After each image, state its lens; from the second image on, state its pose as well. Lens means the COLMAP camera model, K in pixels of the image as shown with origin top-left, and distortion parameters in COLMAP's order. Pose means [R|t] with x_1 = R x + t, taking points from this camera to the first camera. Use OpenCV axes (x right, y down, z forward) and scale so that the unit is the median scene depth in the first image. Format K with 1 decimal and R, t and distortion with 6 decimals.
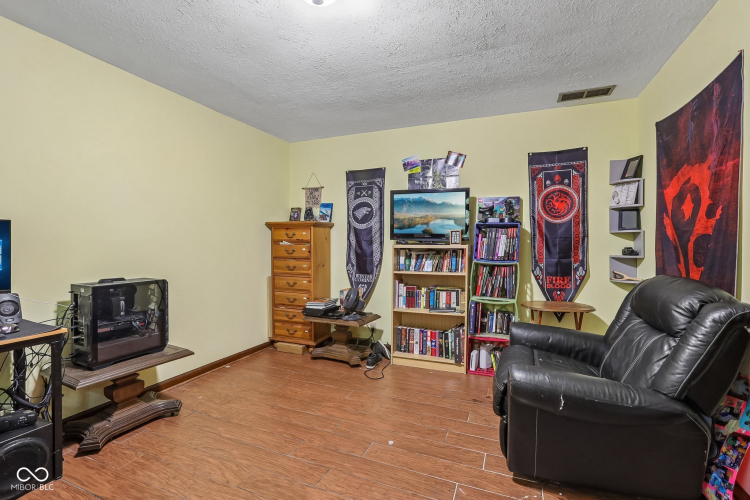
lens RADIAL K [[343.6, 0, 374.8], [0, 343.6, 246.3], [0, 0, 1]] dist [-0.042123, 0.022922]
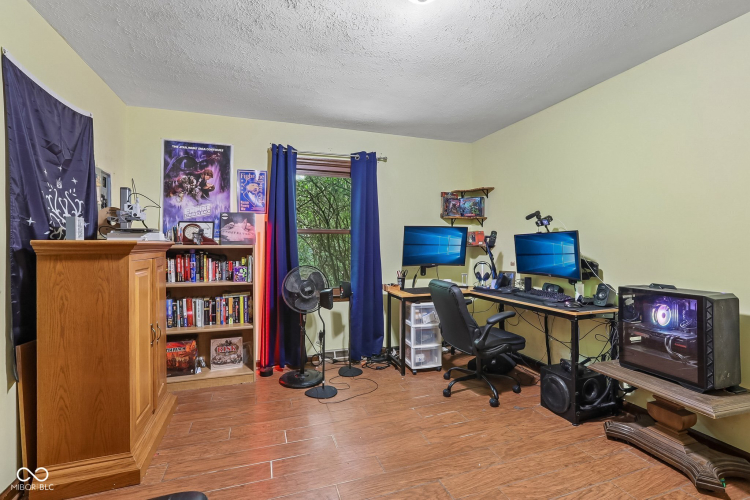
lens RADIAL K [[343.6, 0, 374.8], [0, 343.6, 246.3], [0, 0, 1]] dist [-0.042123, 0.022922]
pose [[-0.747521, -0.001282, -0.664237, 0.422556], [-0.003102, 0.999994, 0.001560, -0.007002], [0.664231, 0.003226, -0.747520, 1.191407]]
